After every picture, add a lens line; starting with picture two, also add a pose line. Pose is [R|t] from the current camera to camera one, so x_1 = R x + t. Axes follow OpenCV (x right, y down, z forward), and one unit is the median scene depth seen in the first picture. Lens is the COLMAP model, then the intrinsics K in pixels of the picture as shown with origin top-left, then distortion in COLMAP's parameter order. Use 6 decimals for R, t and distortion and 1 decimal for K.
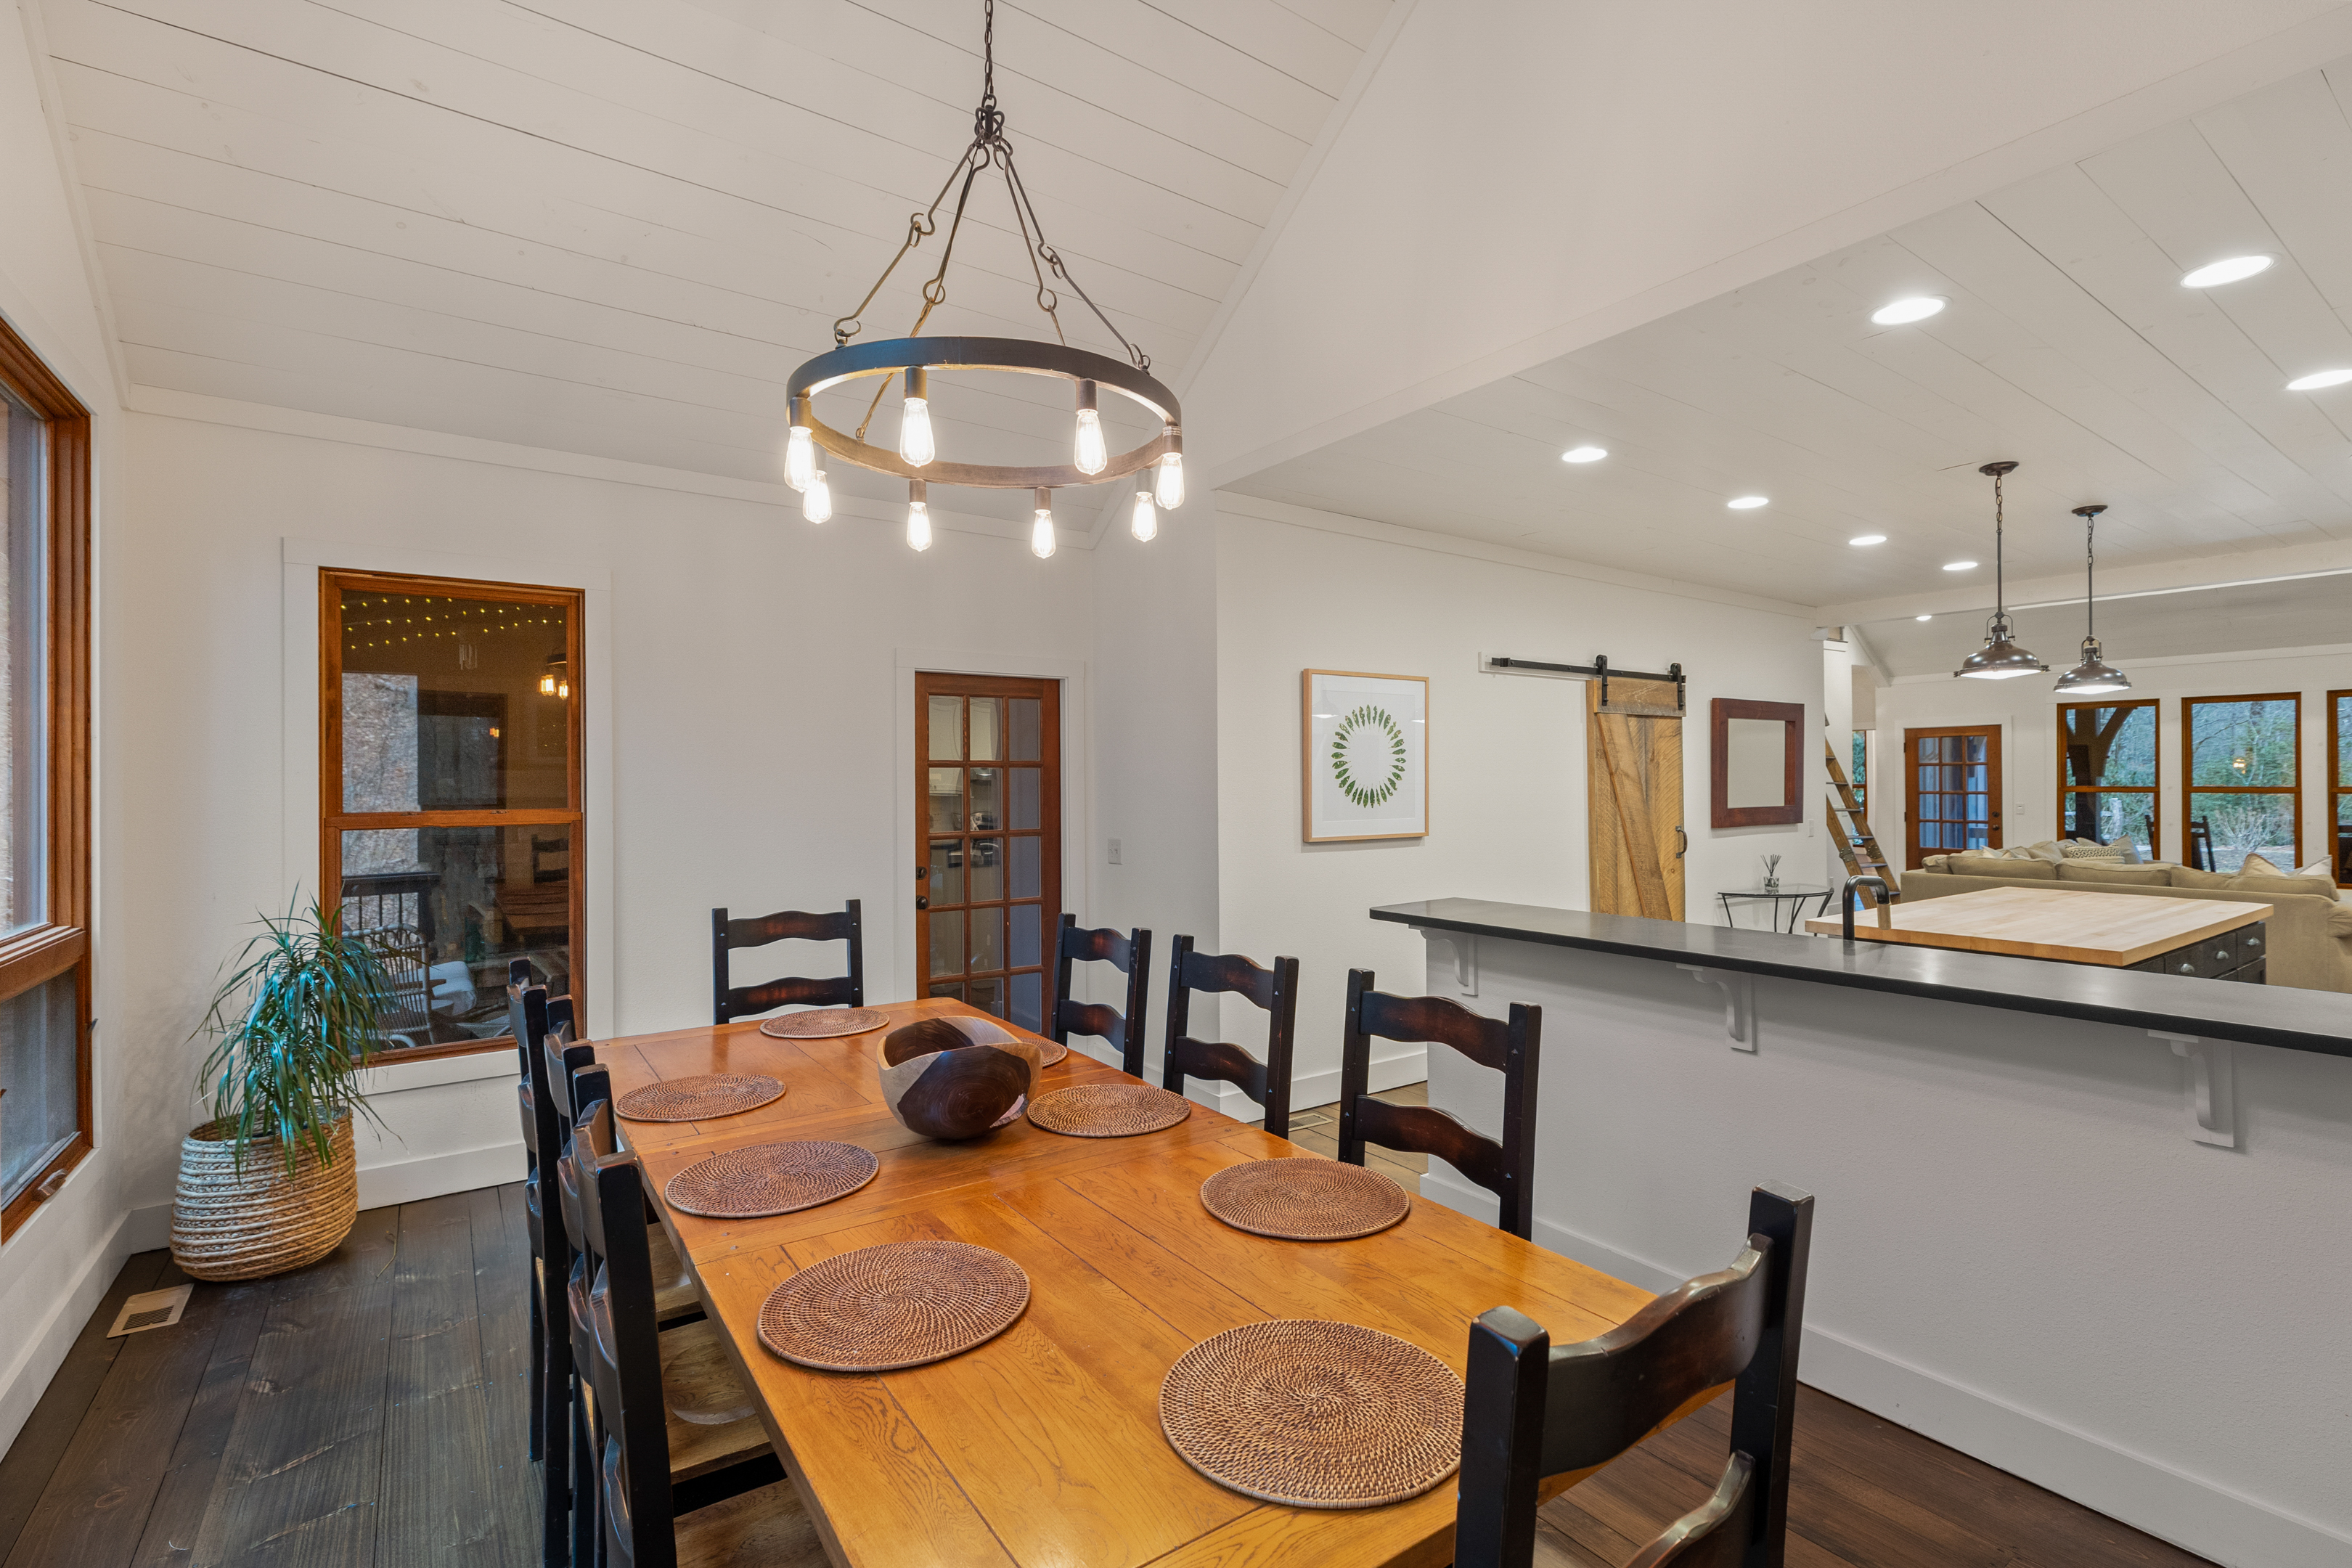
lens RADIAL K [[1062.3, 0, 1177.3], [0, 1062.3, 778.1], [0, 0, 1]] dist [0.006229, -0.000153]
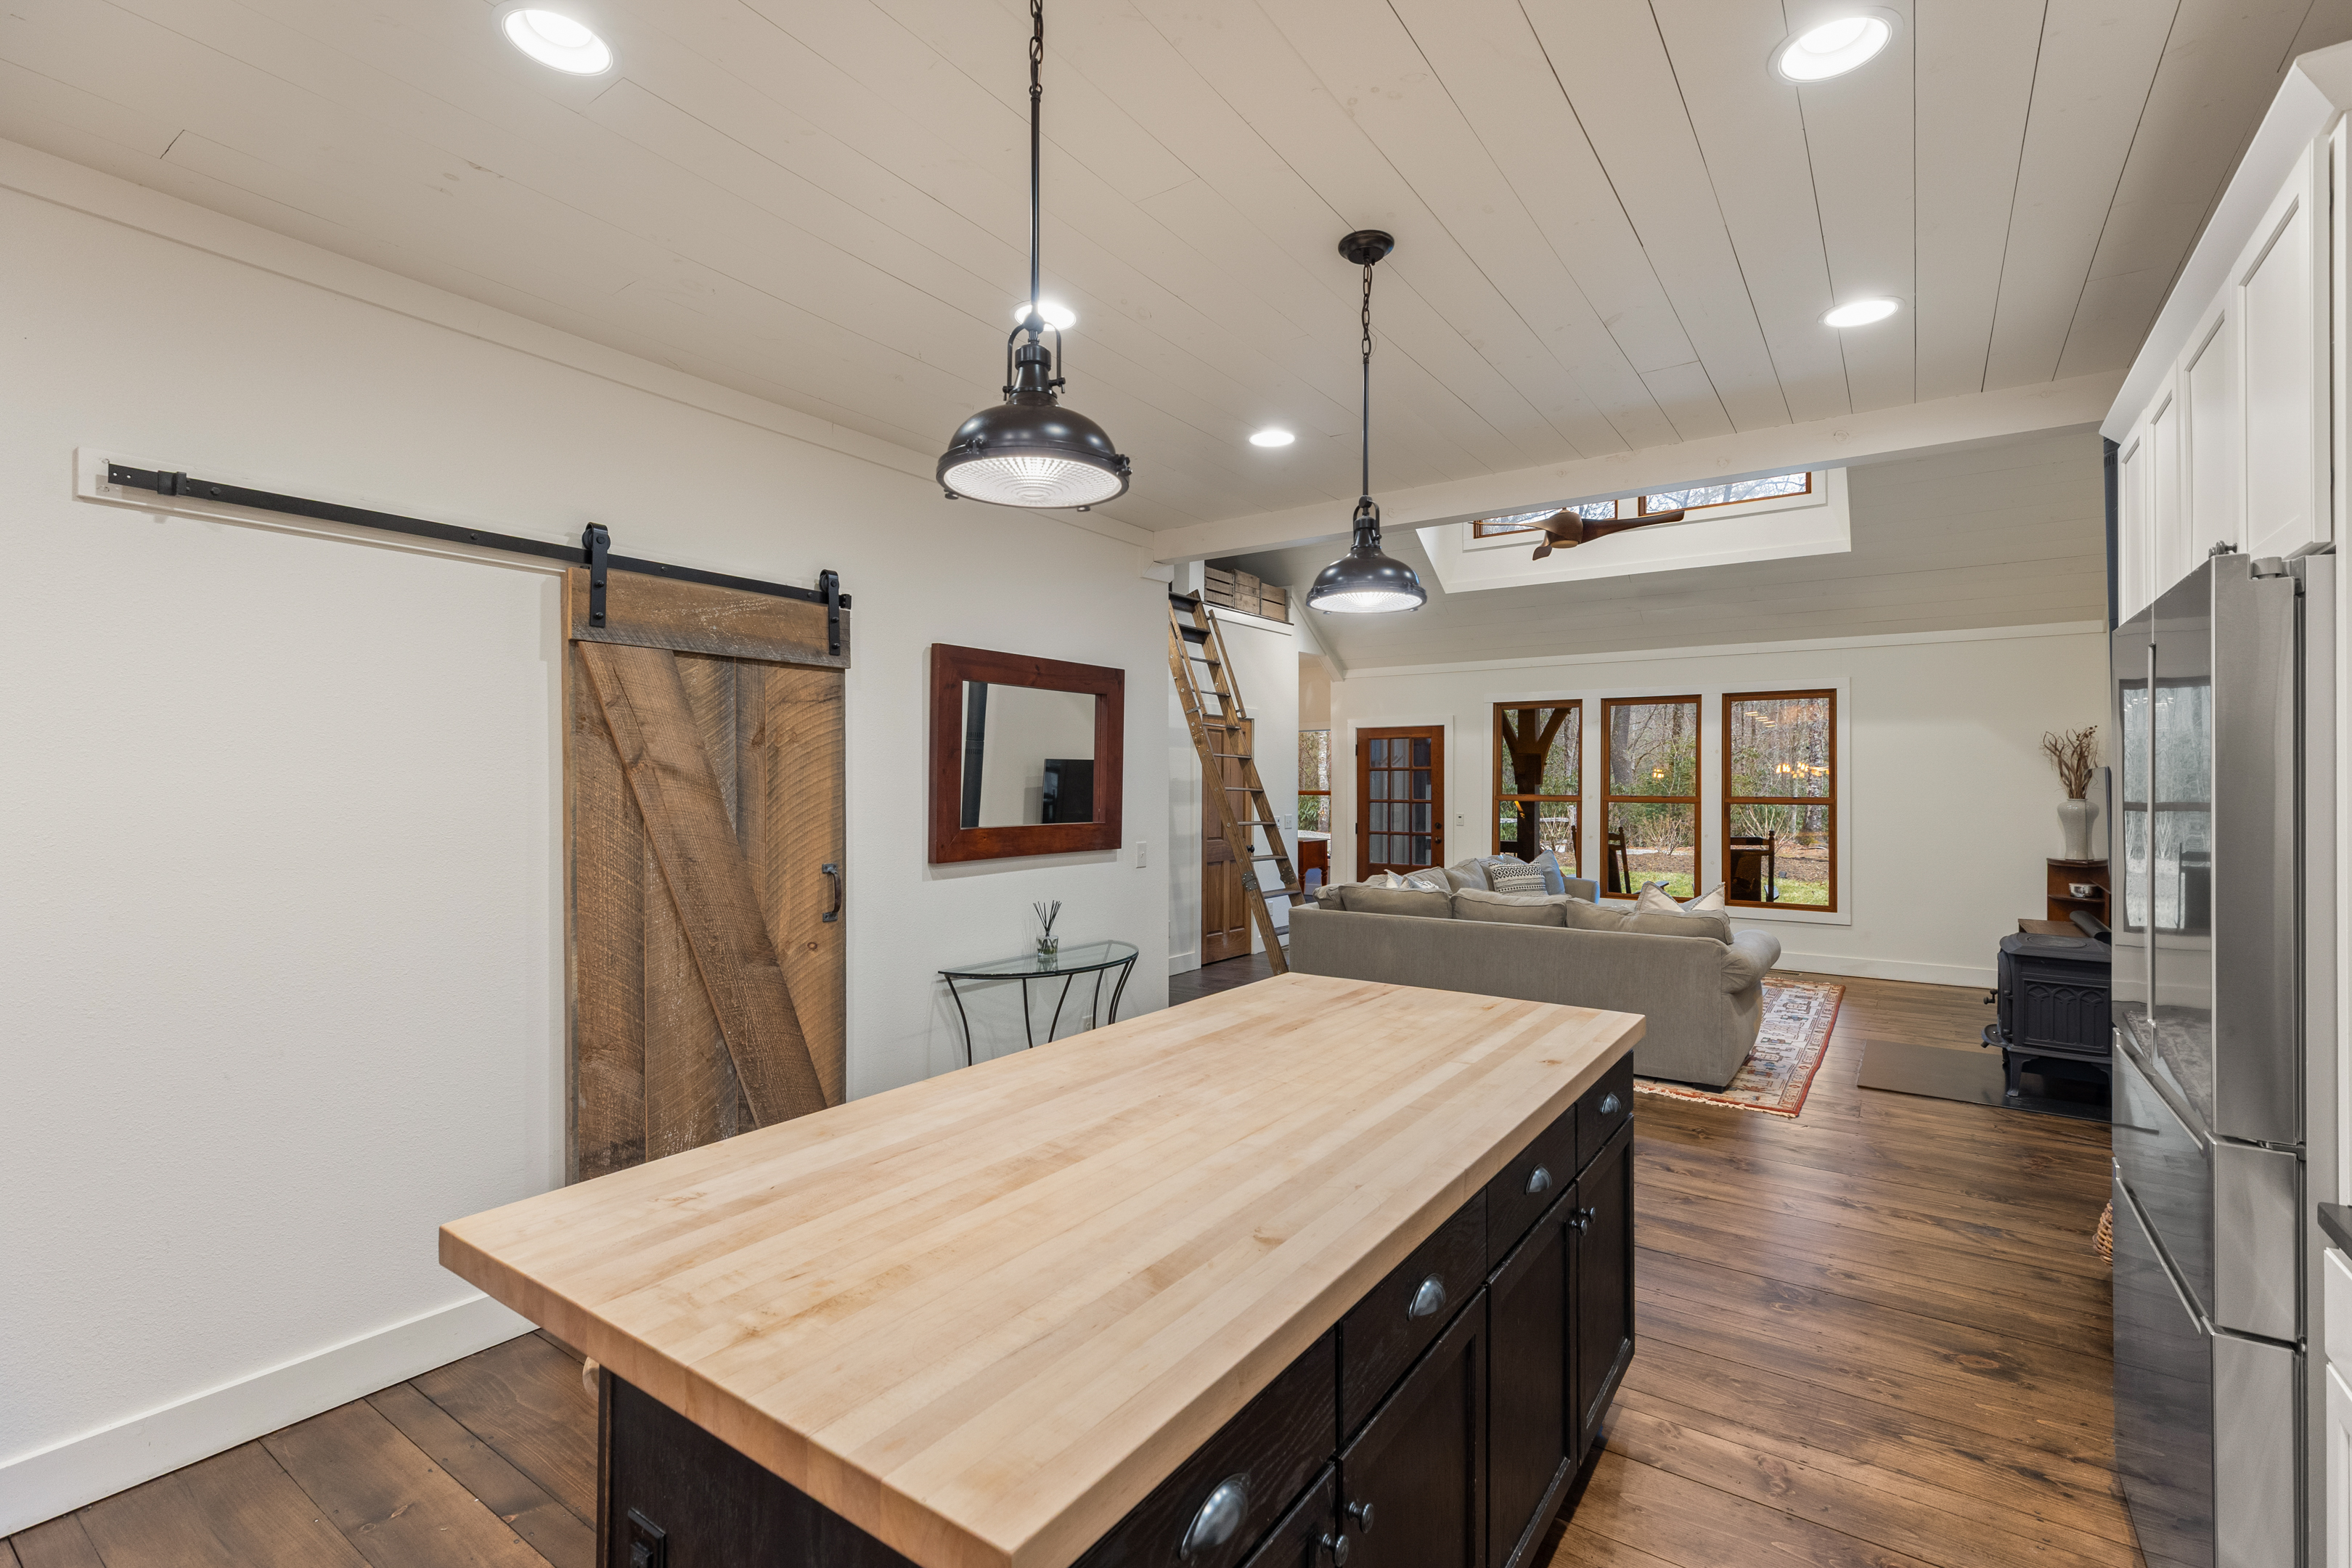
lens RADIAL K [[1062.3, 0, 1155.8], [0, 1062.3, 767.3], [0, 0, 1]] dist [0.006229, -0.000153]
pose [[0.943959, 0.015159, 0.329715, 0.446388], [-0.010703, 0.999825, -0.015324, 0.001911], [-0.329889, 0.010937, 0.943956, 0.419108]]
